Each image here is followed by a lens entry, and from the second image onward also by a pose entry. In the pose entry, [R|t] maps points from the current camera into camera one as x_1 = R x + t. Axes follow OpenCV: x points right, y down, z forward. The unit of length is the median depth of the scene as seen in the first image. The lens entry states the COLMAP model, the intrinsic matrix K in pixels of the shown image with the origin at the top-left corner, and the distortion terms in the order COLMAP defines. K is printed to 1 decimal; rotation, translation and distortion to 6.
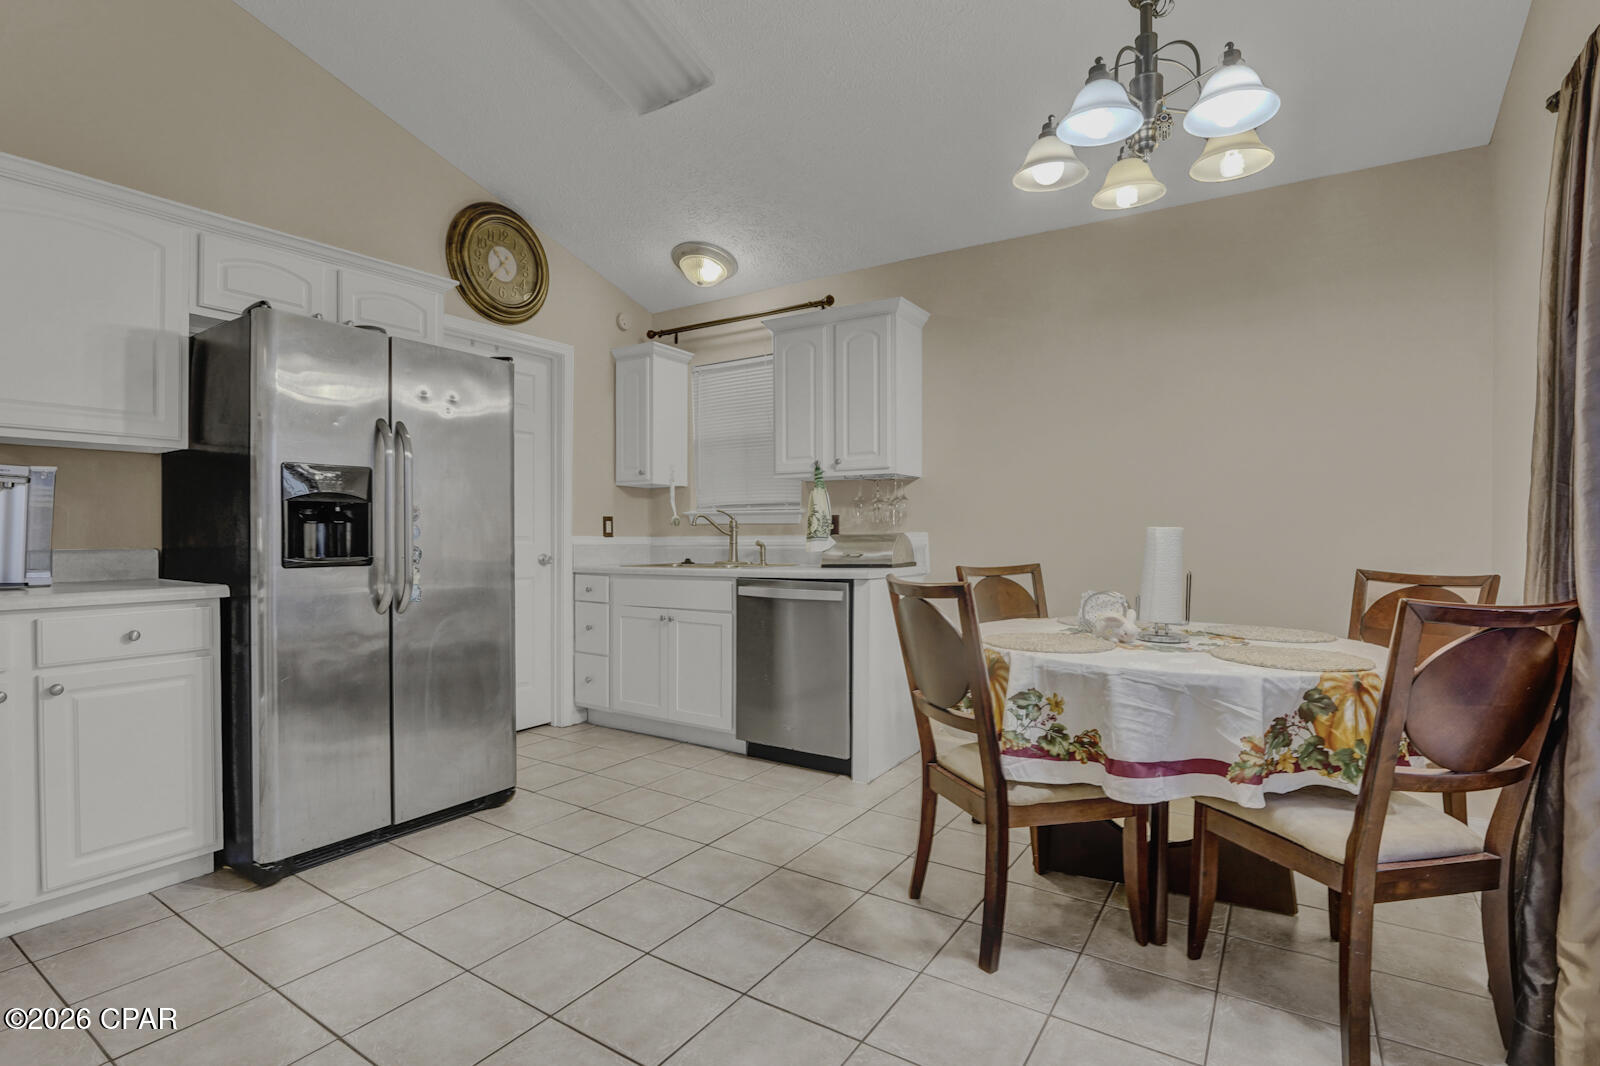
lens RADIAL K [[753.3, 0, 784.8], [0, 753.3, 539.7], [0, 0, 1]] dist [-0.027508, 0.000066]
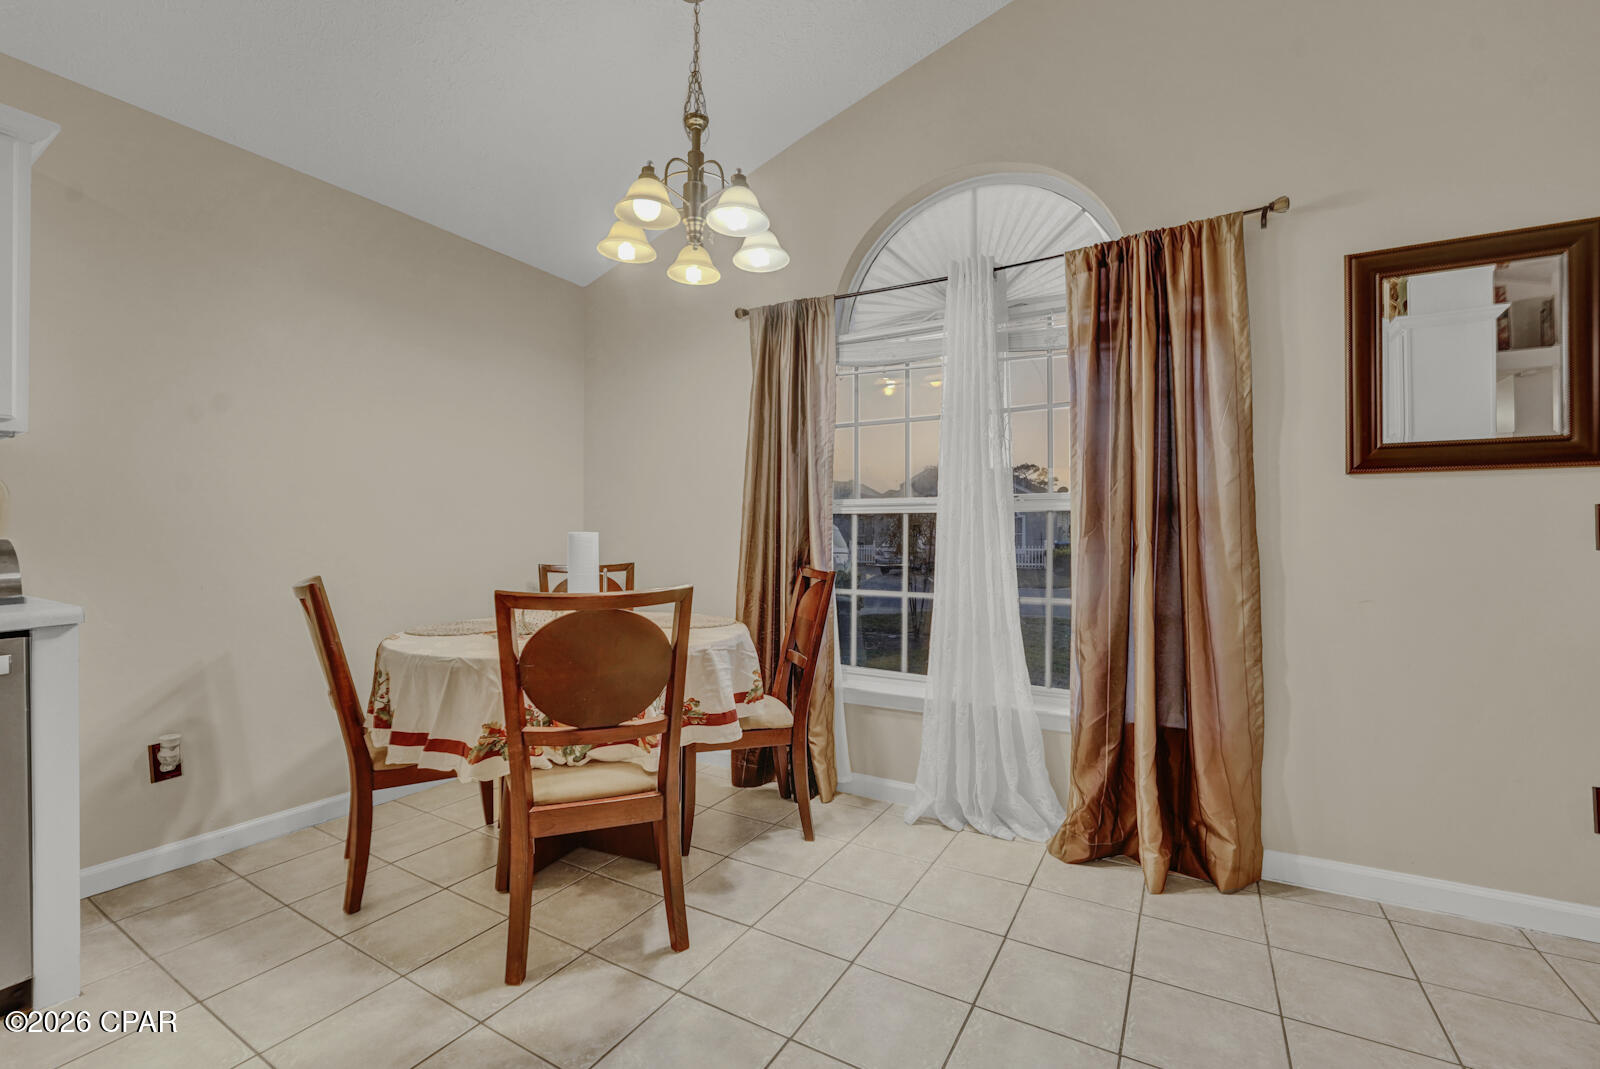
lens RADIAL K [[671.0, 0, 794.0], [0, 671.0, 534.4], [0, 0, 1]] dist [-0.023901, 0.000128]
pose [[-0.042380, 0.005674, 0.999085, -0.302361], [0.013161, 0.999900, -0.005120, -0.002799], [-0.999015, 0.012932, -0.042451, 0.385846]]
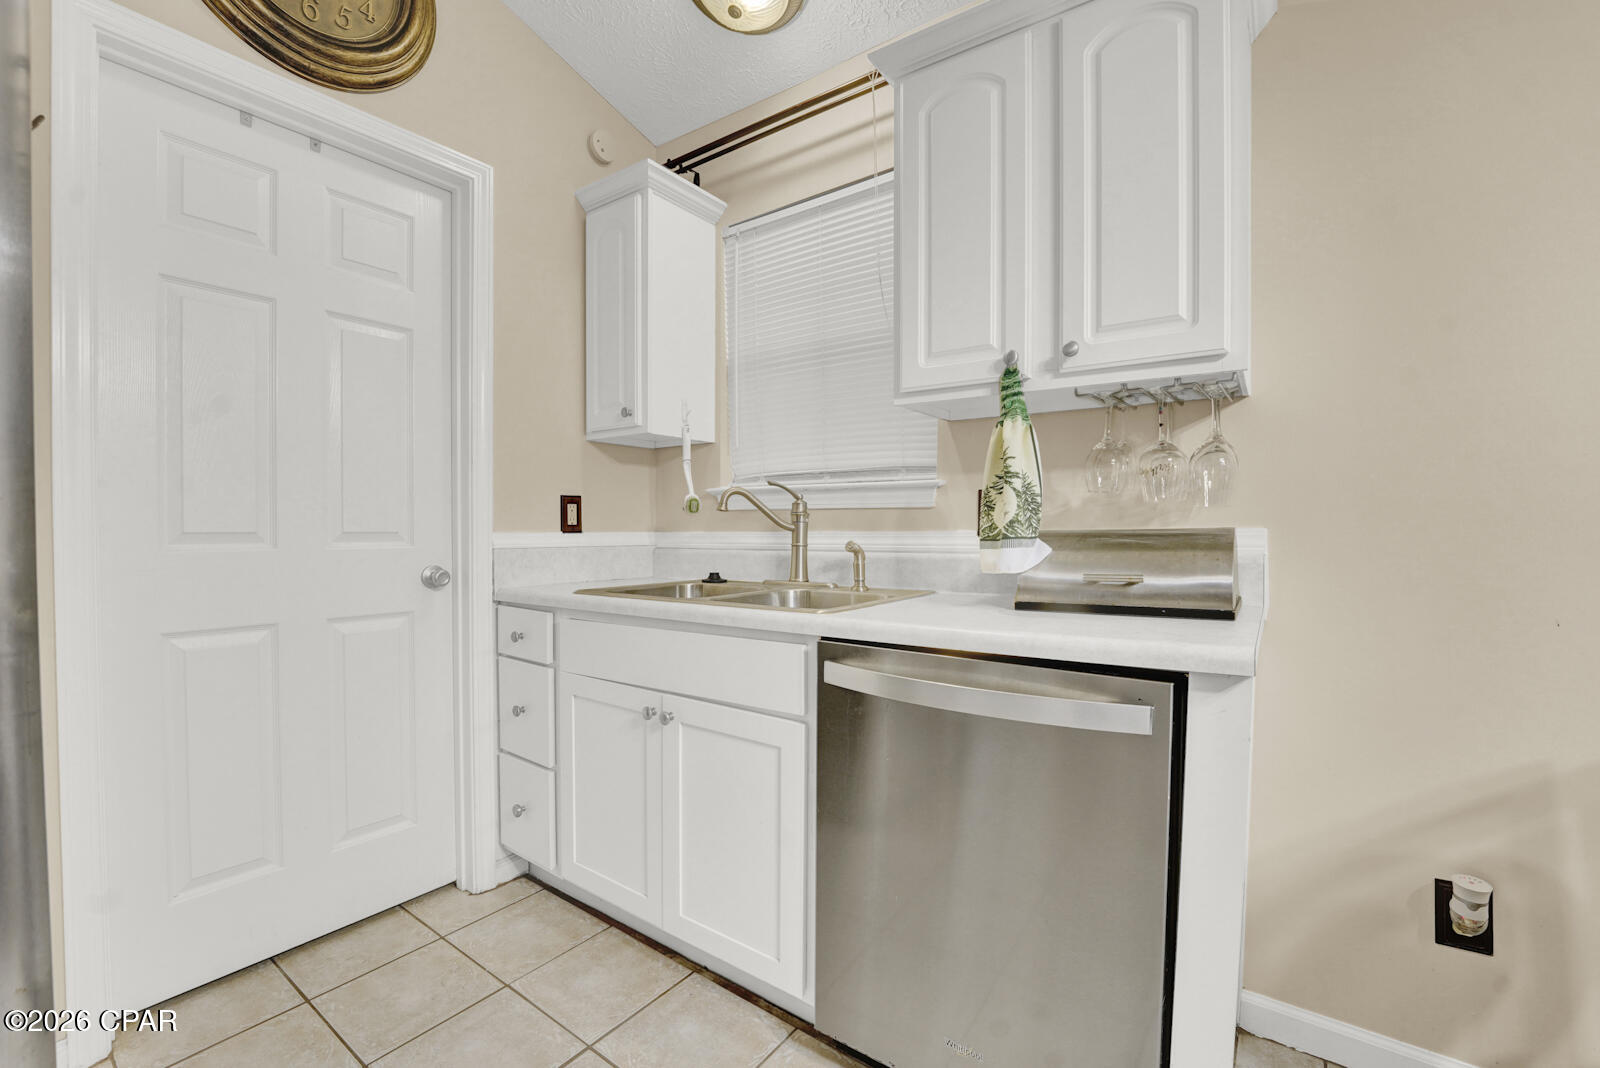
lens RADIAL K [[671.0, 0, 794.0], [0, 671.0, 533.9], [0, 0, 1]] dist [-0.023901, 0.000128]
pose [[0.998934, 0.001787, -0.046134, -0.052502], [-0.001439, 0.999970, 0.007578, -0.007116], [0.046146, -0.007503, 0.998907, 0.557070]]
